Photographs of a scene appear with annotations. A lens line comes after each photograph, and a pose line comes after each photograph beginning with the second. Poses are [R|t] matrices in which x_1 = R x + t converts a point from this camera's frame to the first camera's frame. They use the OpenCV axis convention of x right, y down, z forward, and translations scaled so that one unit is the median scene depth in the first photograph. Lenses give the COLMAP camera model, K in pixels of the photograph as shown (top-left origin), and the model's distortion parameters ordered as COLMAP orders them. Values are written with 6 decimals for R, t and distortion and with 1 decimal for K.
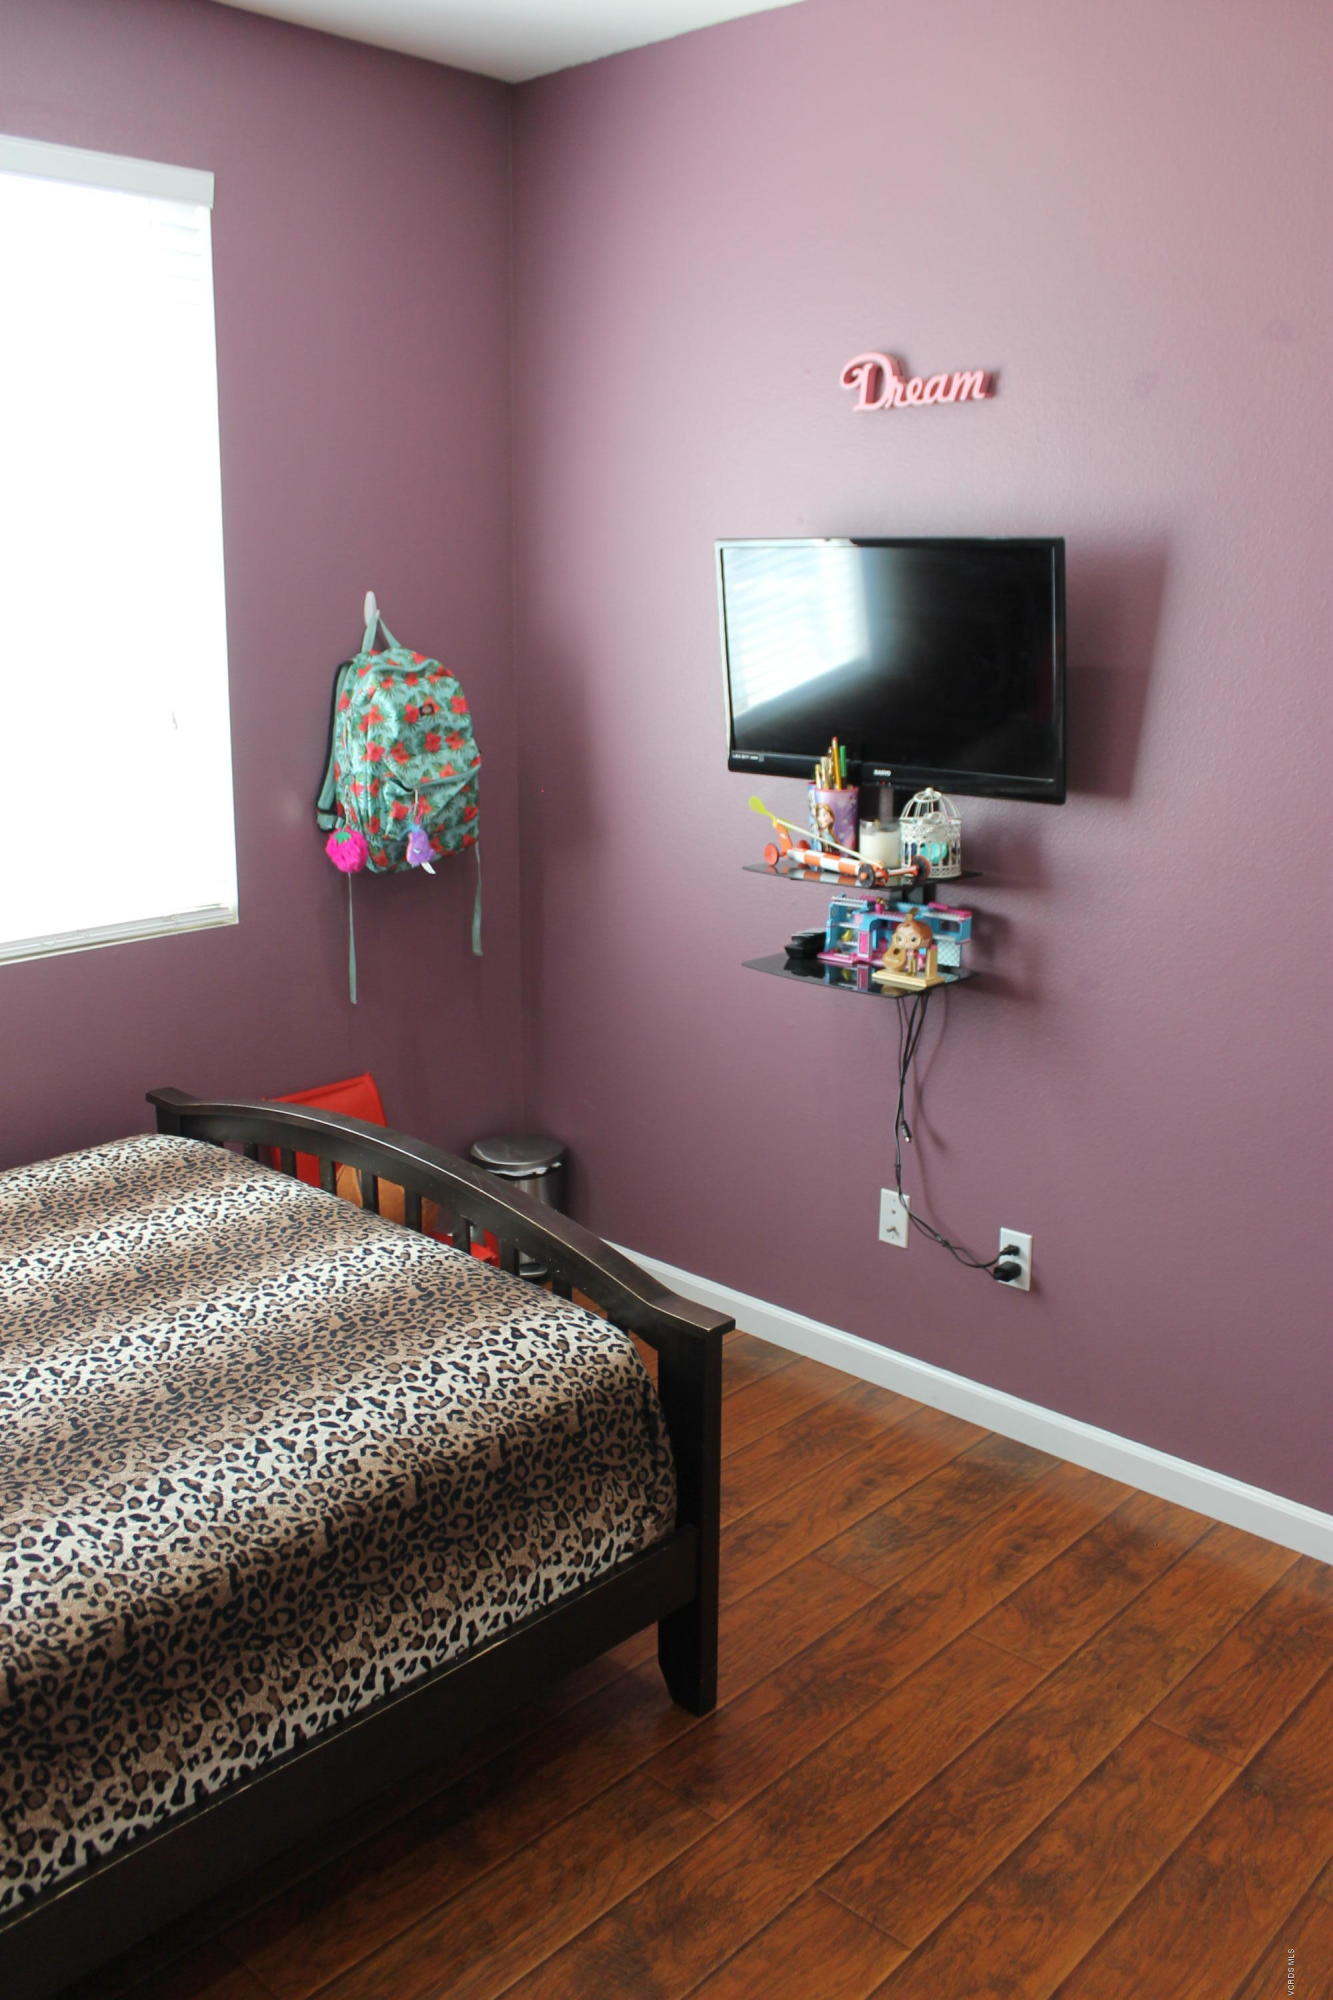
lens RADIAL K [[1664.5, 0, 659.9], [0, 1664.5, 1017.8], [0, 0, 1]] dist [-0.171136, 0.154549]
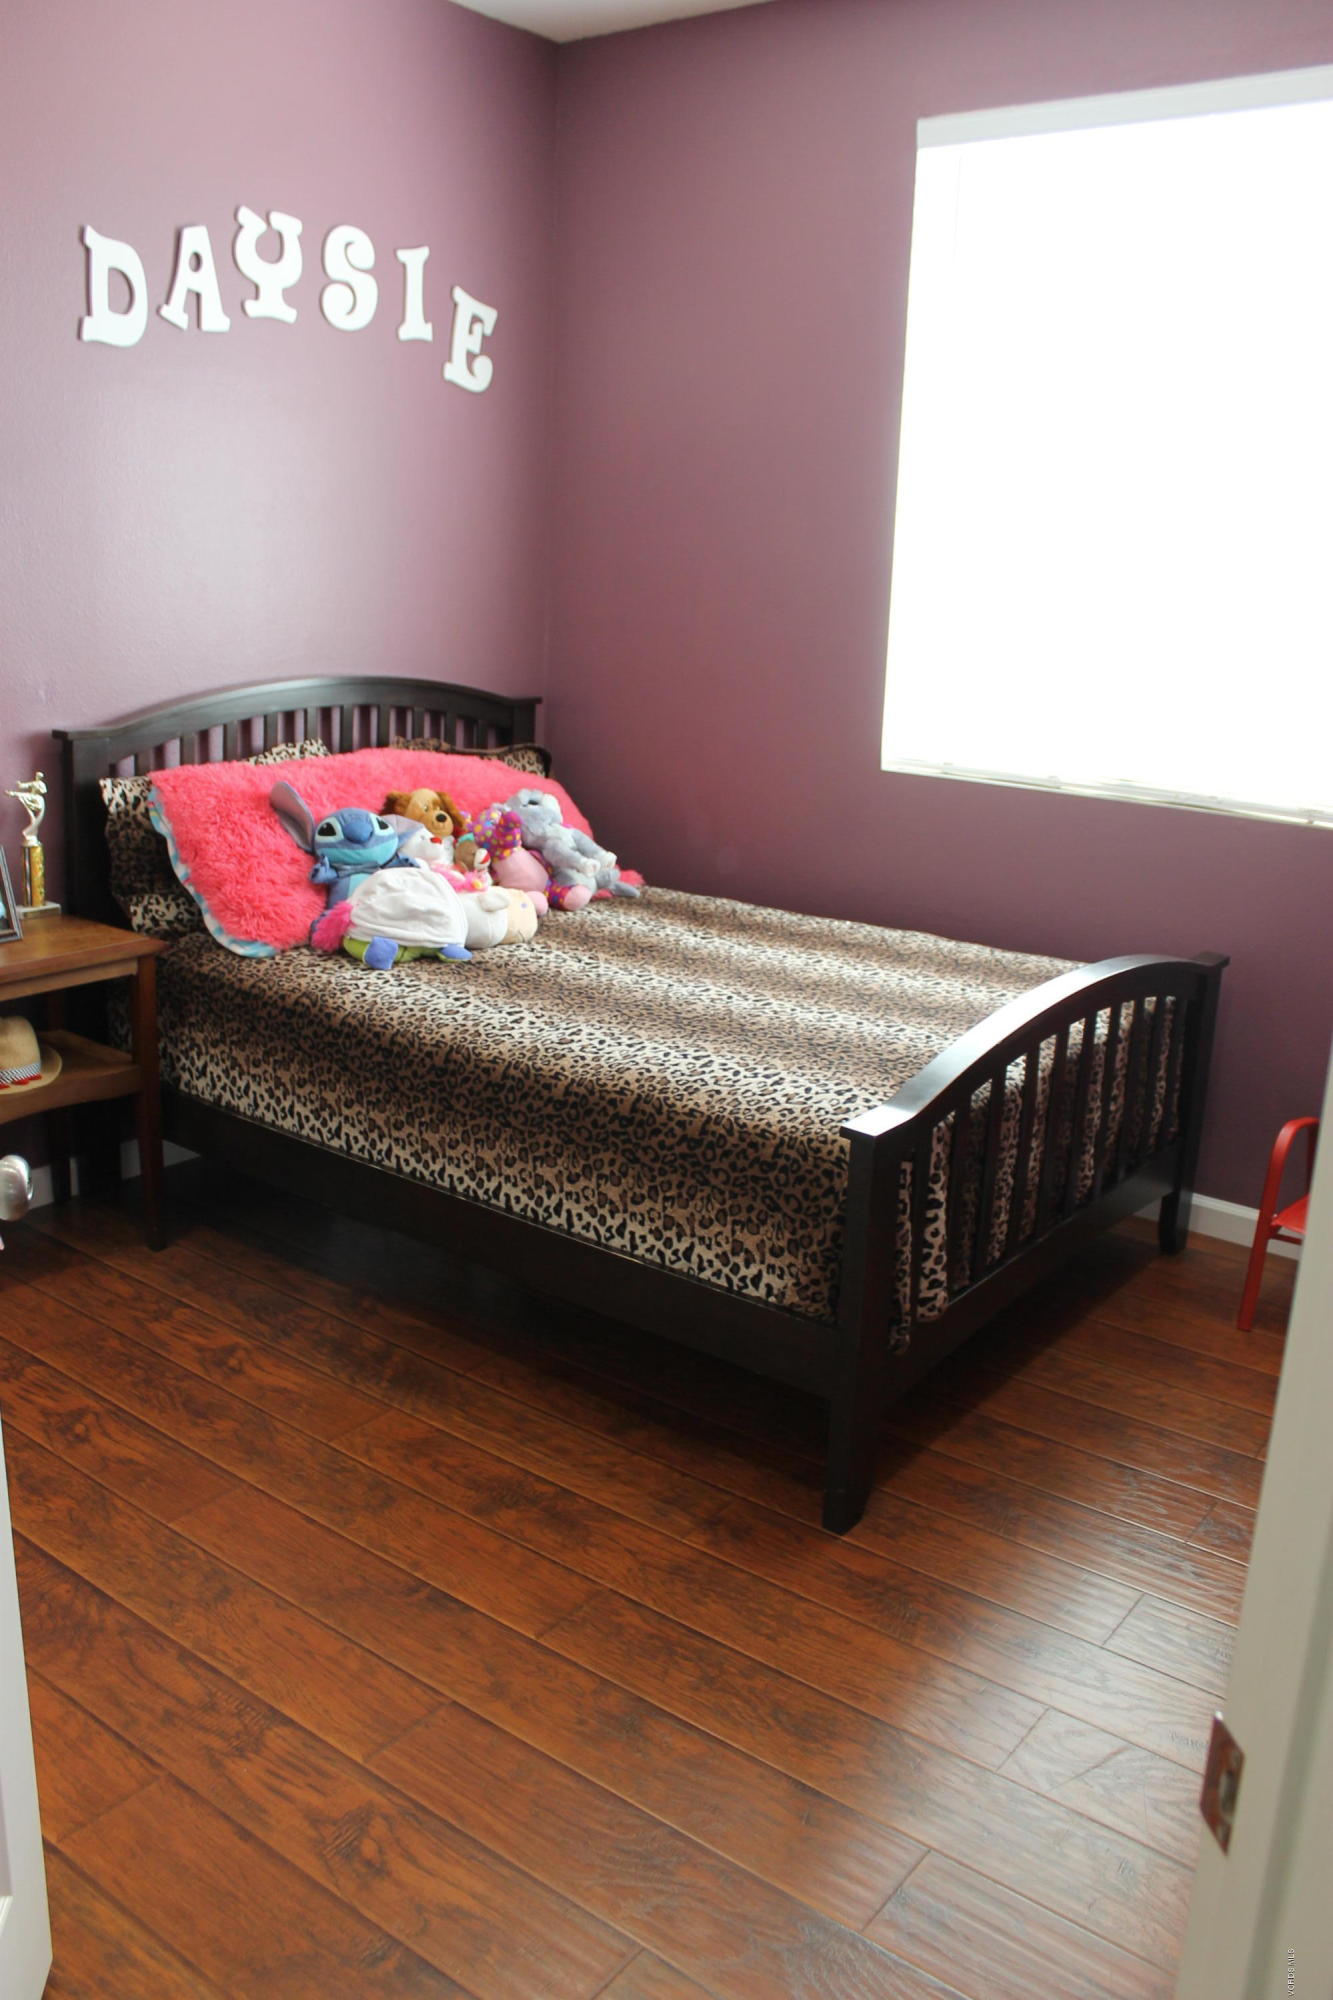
lens RADIAL K [[1664.5, 0, 659.9], [0, 1664.5, 1017.8], [0, 0, 1]] dist [-0.171136, 0.154549]
pose [[0.102679, 0.267902, -0.957959, 1.094394], [-0.294078, 0.928176, 0.228052, -0.085755], [0.950250, 0.258298, 0.174088, 0.762256]]
